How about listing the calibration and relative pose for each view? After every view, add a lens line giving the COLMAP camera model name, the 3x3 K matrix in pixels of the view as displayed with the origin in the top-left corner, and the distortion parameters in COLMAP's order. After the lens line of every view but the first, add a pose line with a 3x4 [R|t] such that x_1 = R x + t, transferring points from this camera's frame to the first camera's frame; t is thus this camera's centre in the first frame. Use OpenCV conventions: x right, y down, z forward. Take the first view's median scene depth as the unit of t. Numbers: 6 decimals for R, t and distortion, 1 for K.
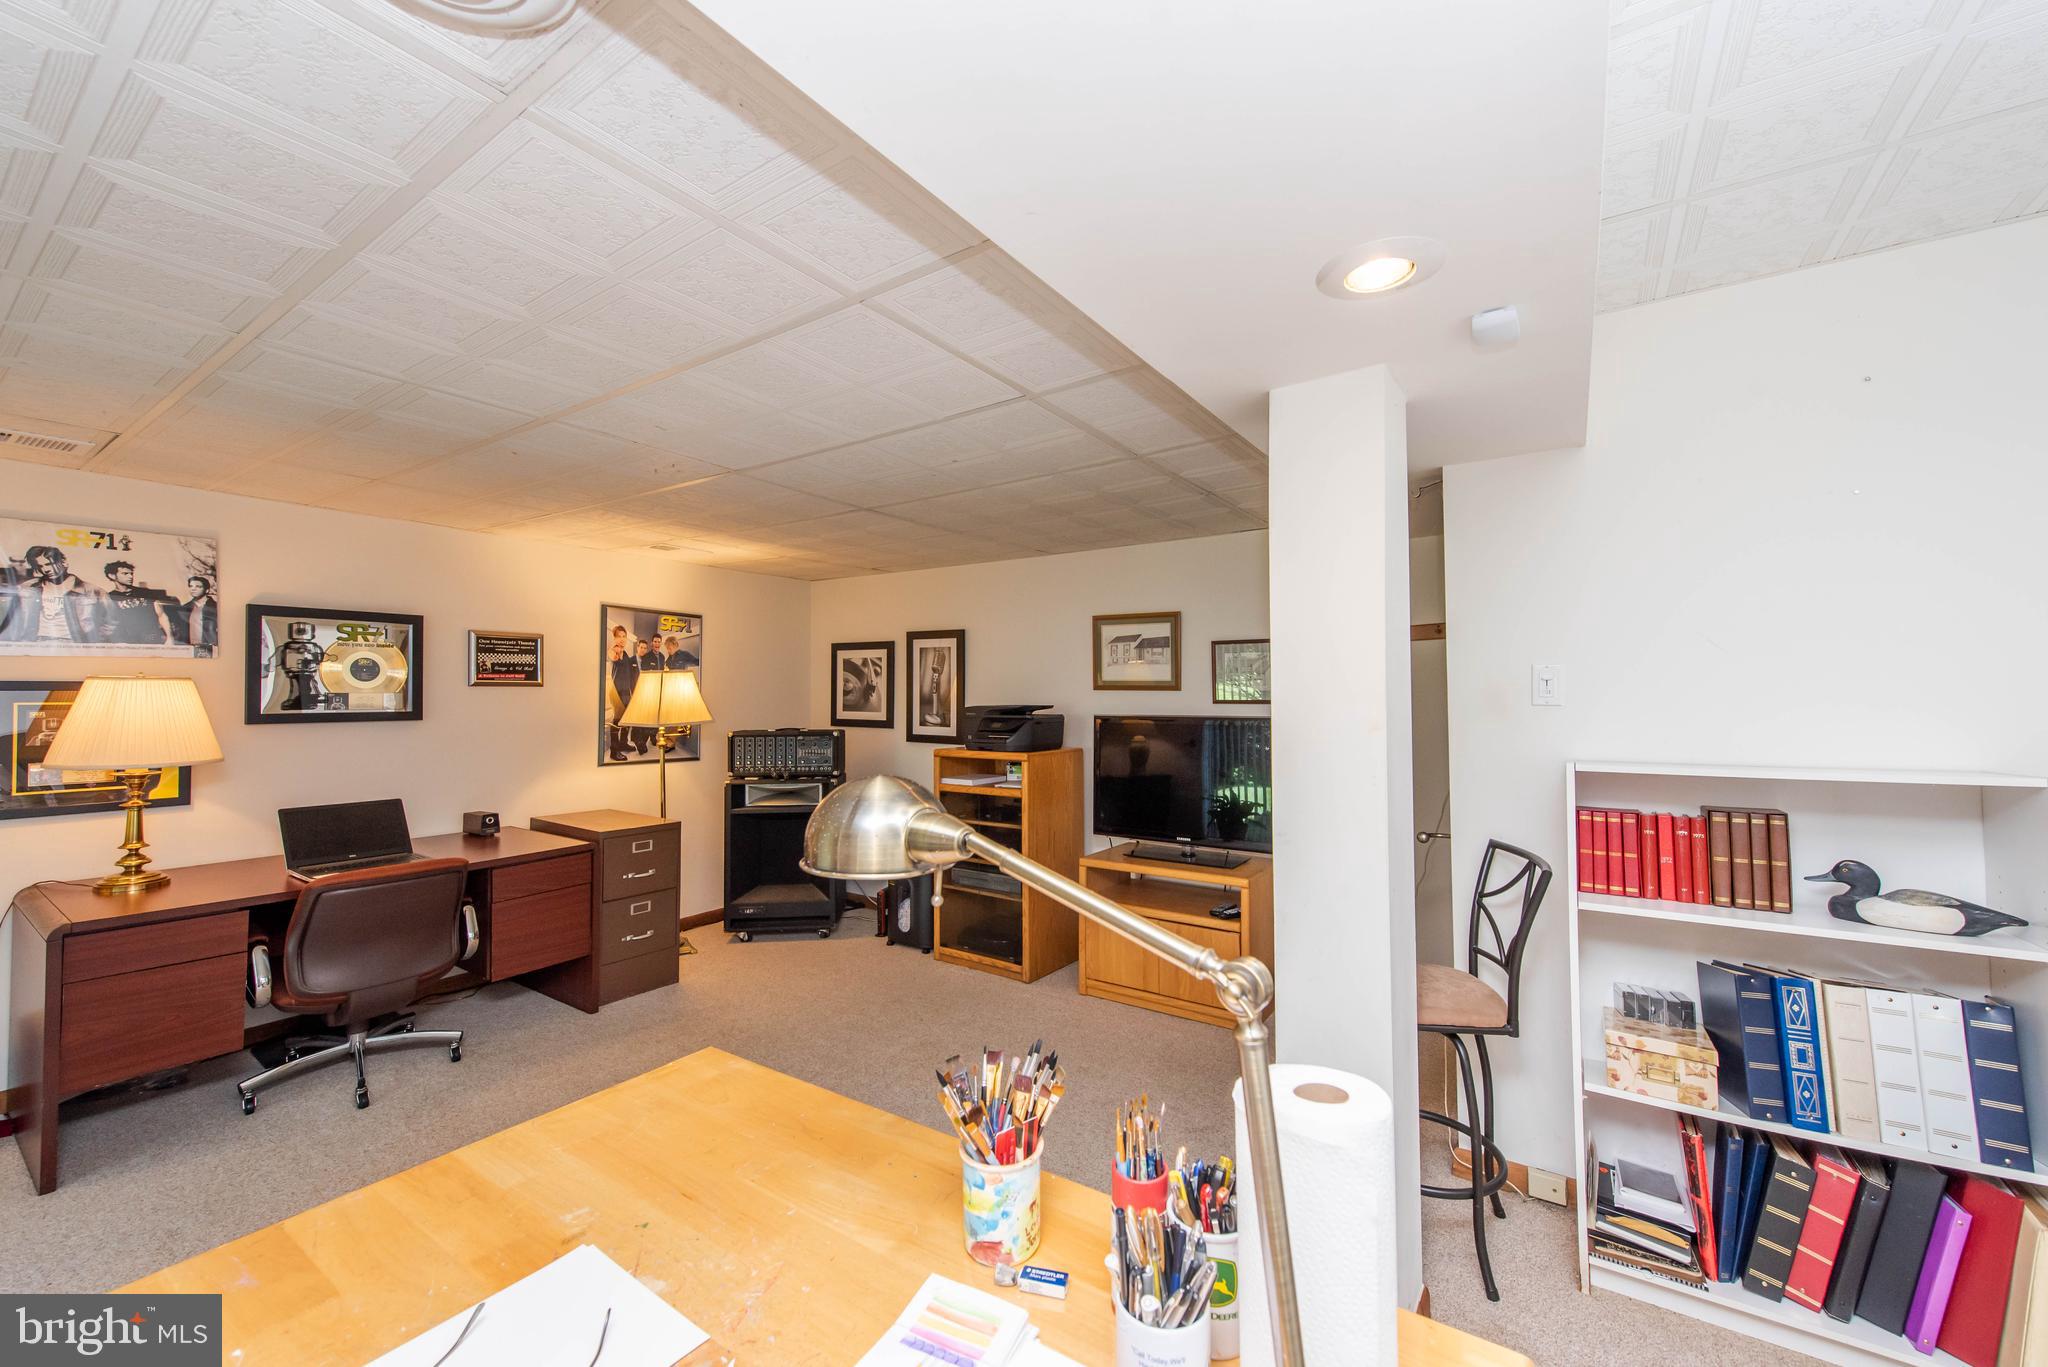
lens RADIAL K [[802.1, 0, 1023.4], [0, 802.1, 683.1], [0, 0, 1]] dist [0.013712, -0.002947]
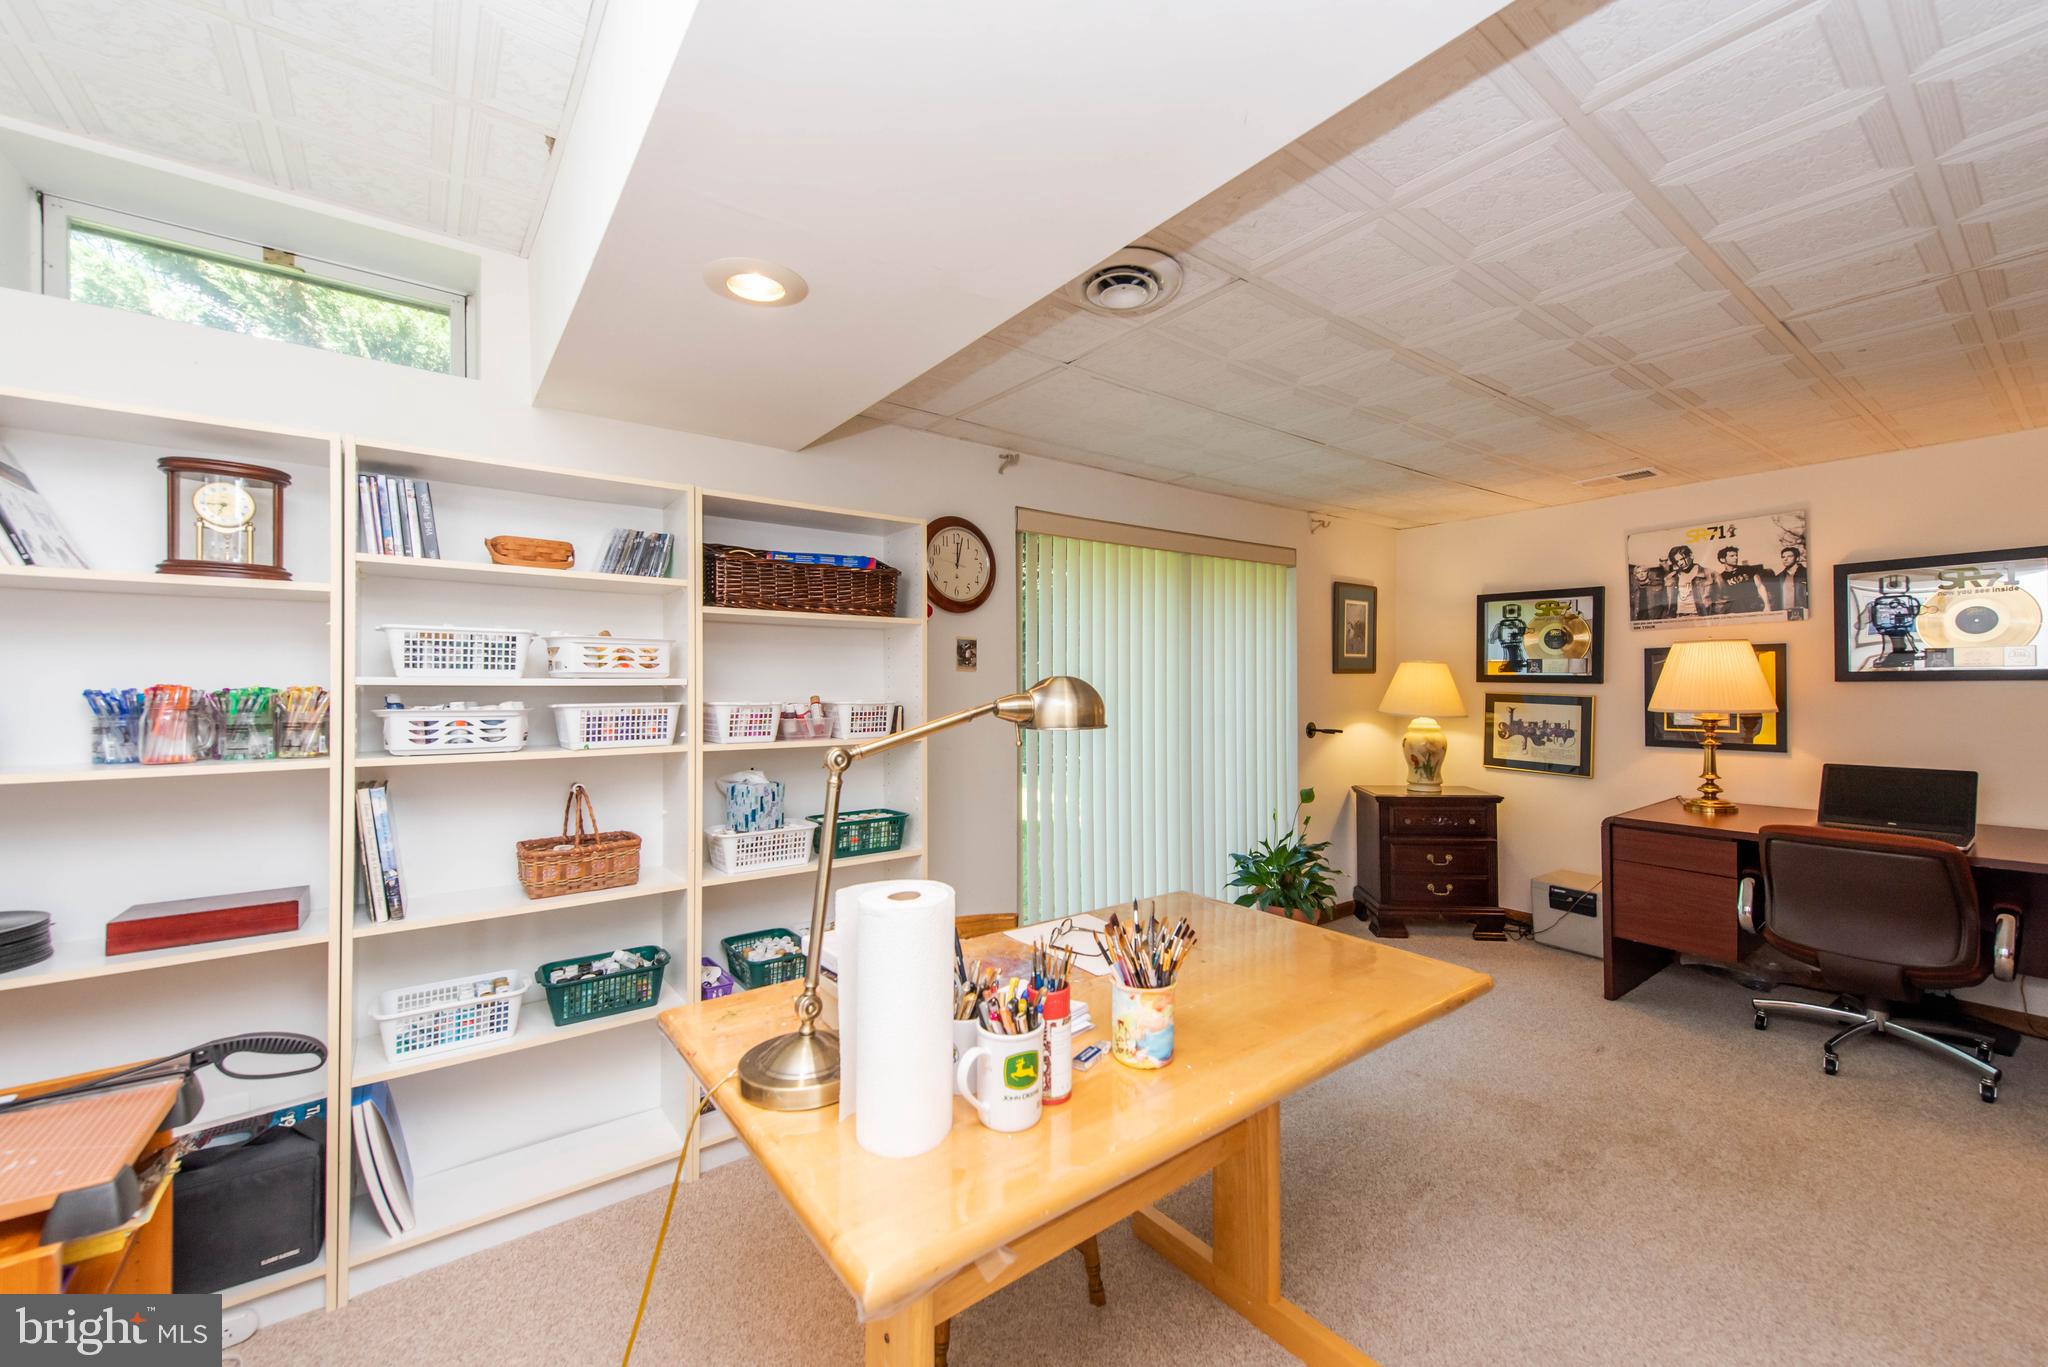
lens RADIAL K [[802.1, 0, 1028.0], [0, 802.1, 679.6], [0, 0, 1]] dist [0.013712, -0.002947]
pose [[-0.320973, 0.012864, -0.947001, 0.366242], [0.037720, 0.999288, 0.000789, 0.008928], [0.946337, -0.035467, -0.321230, 0.363838]]
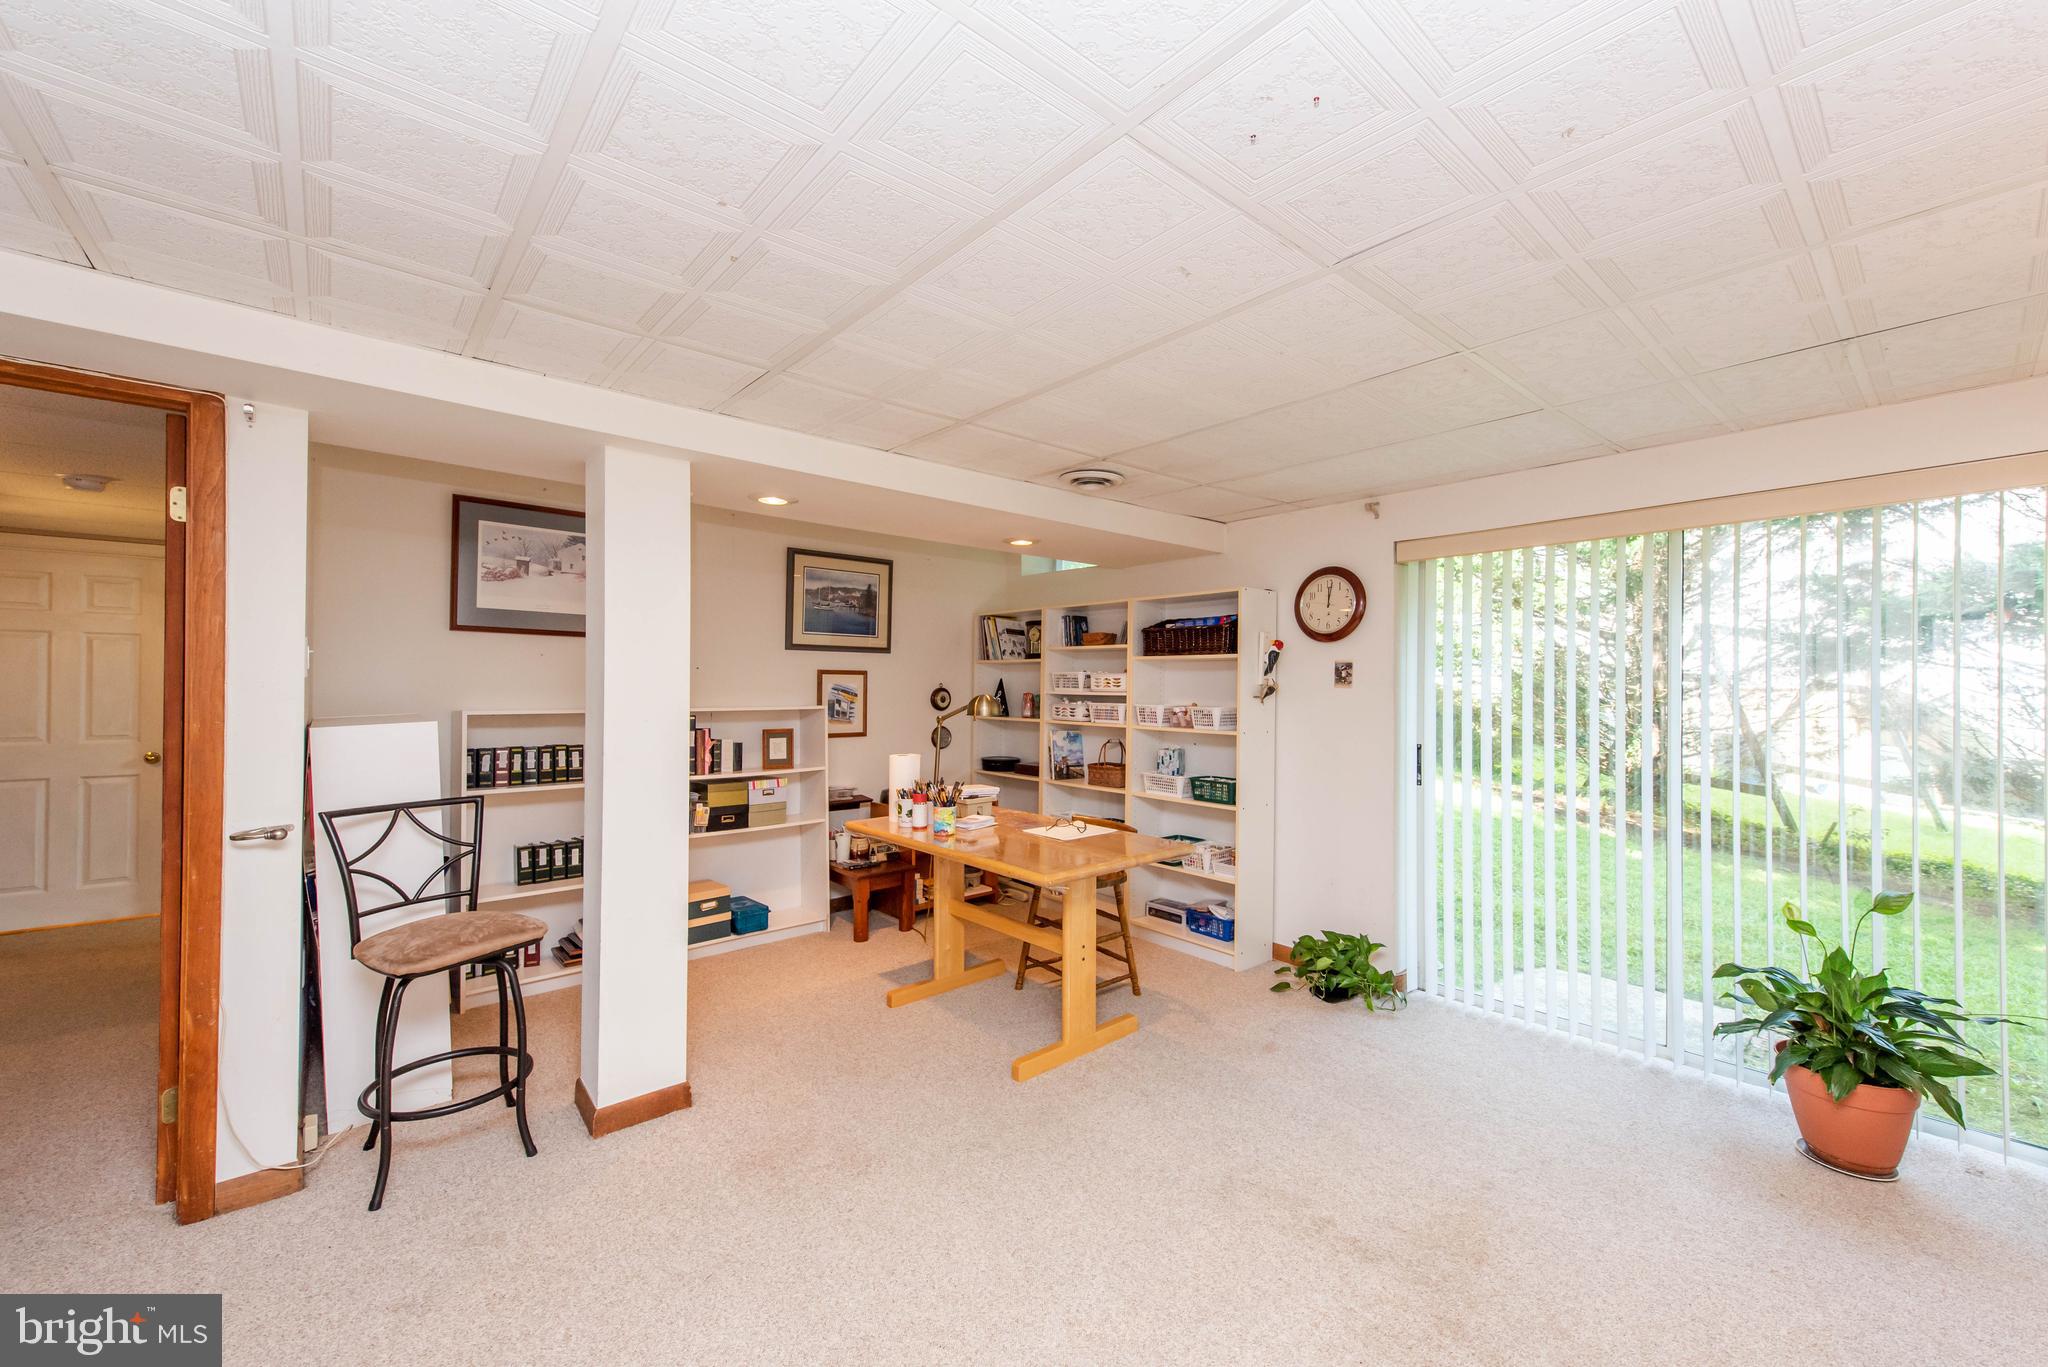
lens RADIAL K [[802.1, 0, 1028.2], [0, 802.1, 679.5], [0, 0, 1]] dist [0.013712, -0.002947]
pose [[-0.966144, 0.015121, 0.257561, -0.372999], [0.004700, 0.999147, -0.041029, 0.031411], [-0.257962, -0.038429, -0.965391, 1.257249]]
